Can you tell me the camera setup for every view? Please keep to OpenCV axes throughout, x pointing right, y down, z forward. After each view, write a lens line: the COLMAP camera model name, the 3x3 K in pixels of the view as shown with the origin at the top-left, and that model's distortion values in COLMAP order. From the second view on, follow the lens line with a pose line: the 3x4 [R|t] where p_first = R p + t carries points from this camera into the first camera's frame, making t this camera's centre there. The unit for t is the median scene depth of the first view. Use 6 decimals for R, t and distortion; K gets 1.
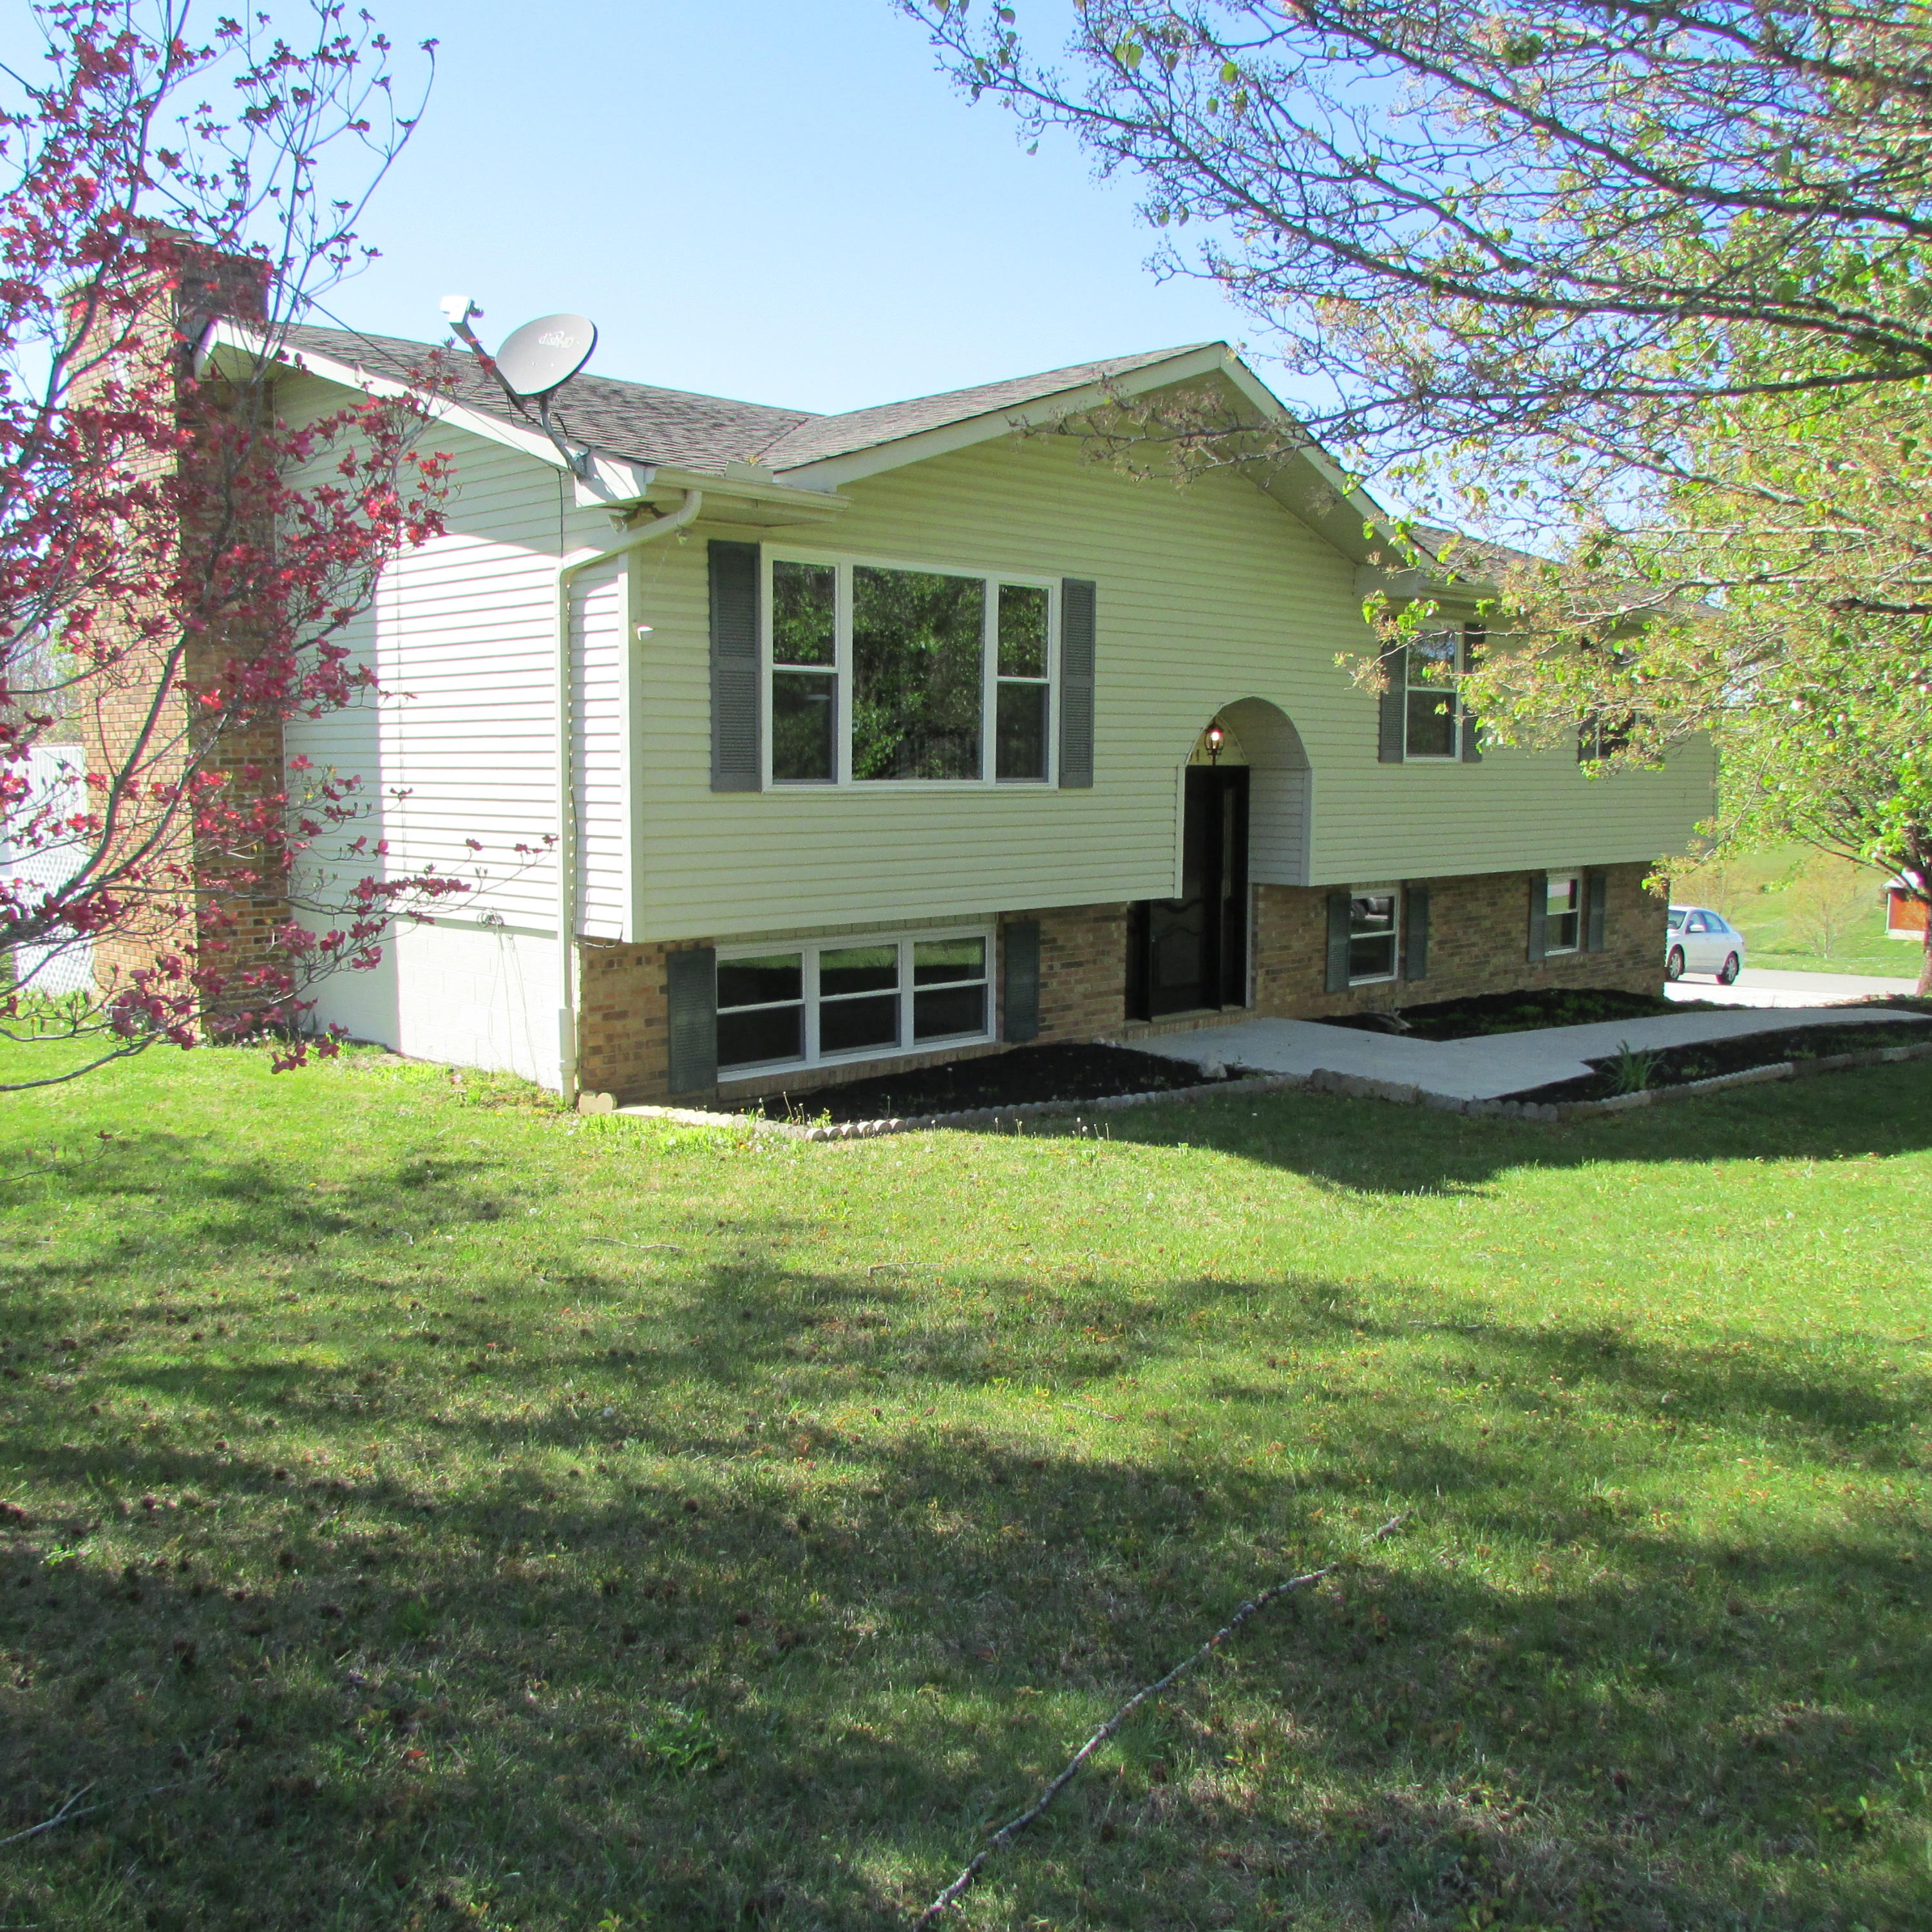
lens RADIAL K [[1839.9, 0, 972.7], [0, 1839.9, 969.3], [0, 0, 1]] dist [-0.017025, 0.000000]
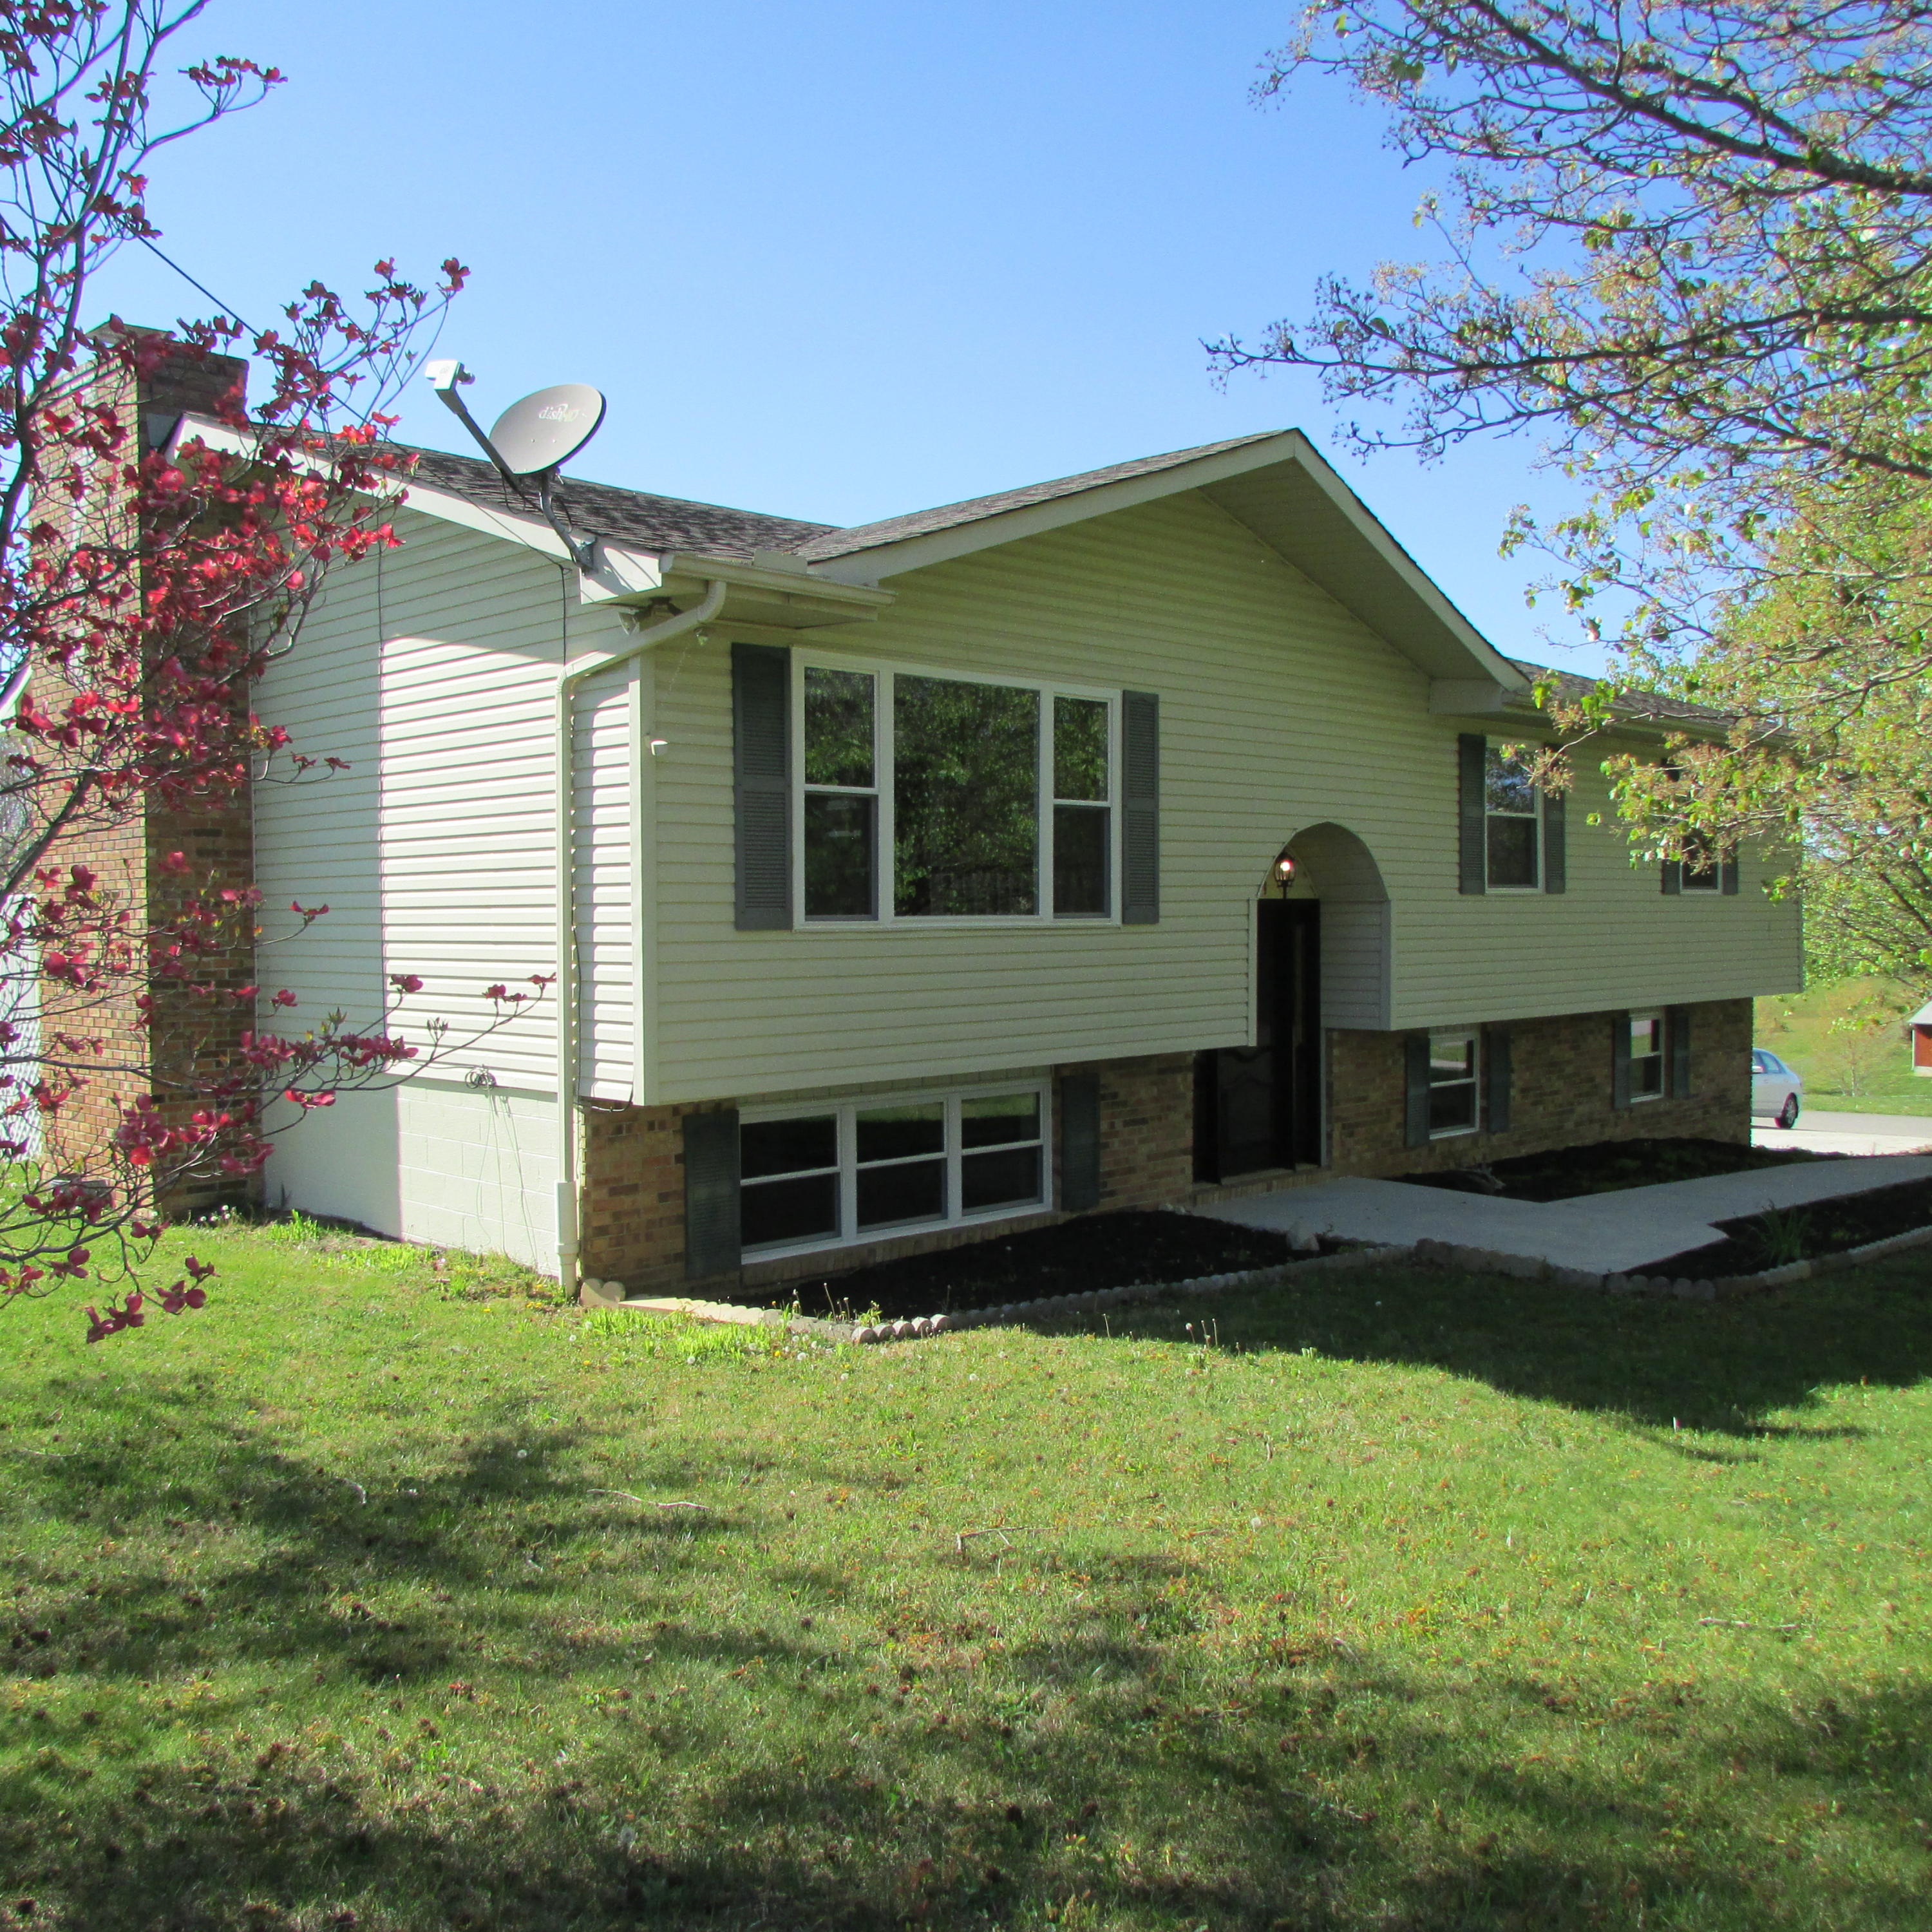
lens RADIAL K [[1839.9, 0, 973.5], [0, 1839.9, 974.6], [0, 0, 1]] dist [-0.017025, 0.000000]
pose [[0.999937, -0.011145, -0.001582, -0.025067], [0.010989, 0.996958, -0.077159, -0.006527], [0.002438, 0.077137, 0.997018, 0.119584]]
